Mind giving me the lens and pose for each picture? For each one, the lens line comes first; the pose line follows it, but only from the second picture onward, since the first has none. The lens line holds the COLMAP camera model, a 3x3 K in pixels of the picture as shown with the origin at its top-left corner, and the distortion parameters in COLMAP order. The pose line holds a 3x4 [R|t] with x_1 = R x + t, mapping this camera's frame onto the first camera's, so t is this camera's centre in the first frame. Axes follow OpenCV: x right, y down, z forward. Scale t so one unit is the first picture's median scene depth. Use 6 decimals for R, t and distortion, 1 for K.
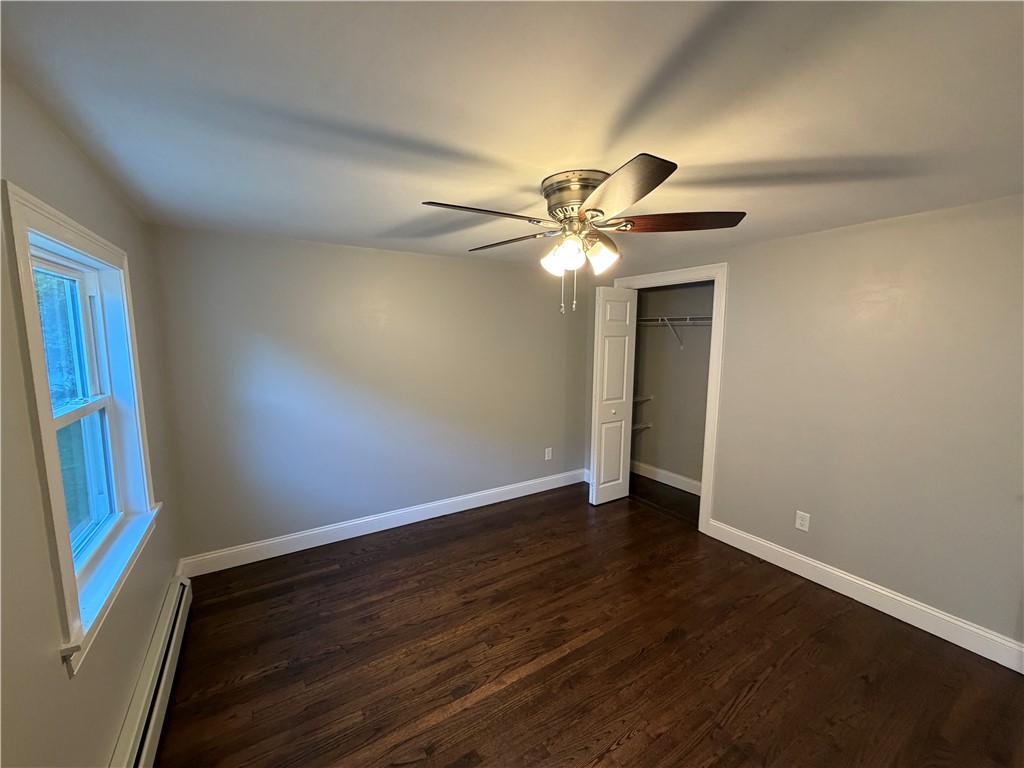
lens RADIAL K [[411.1, 0, 513.5], [0, 411.1, 360.0], [0, 0, 1]] dist [0.000676, 0.000060]
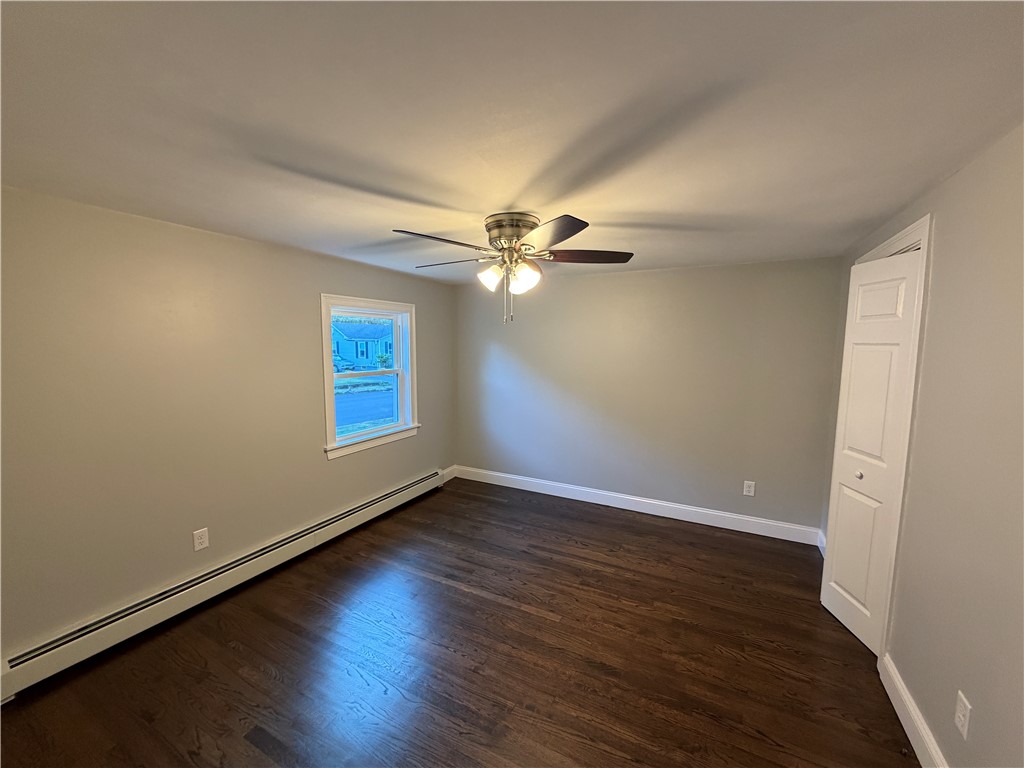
lens RADIAL K [[409.1, 0, 511.3], [0, 409.1, 384.5], [0, 0, 1]] dist [0.000181, 0.000343]
pose [[0.500823, 0.085115, -0.861355, 0.874175], [-0.056347, 0.996248, 0.065682, -0.007322], [0.863714, 0.015640, 0.503740, 0.302476]]
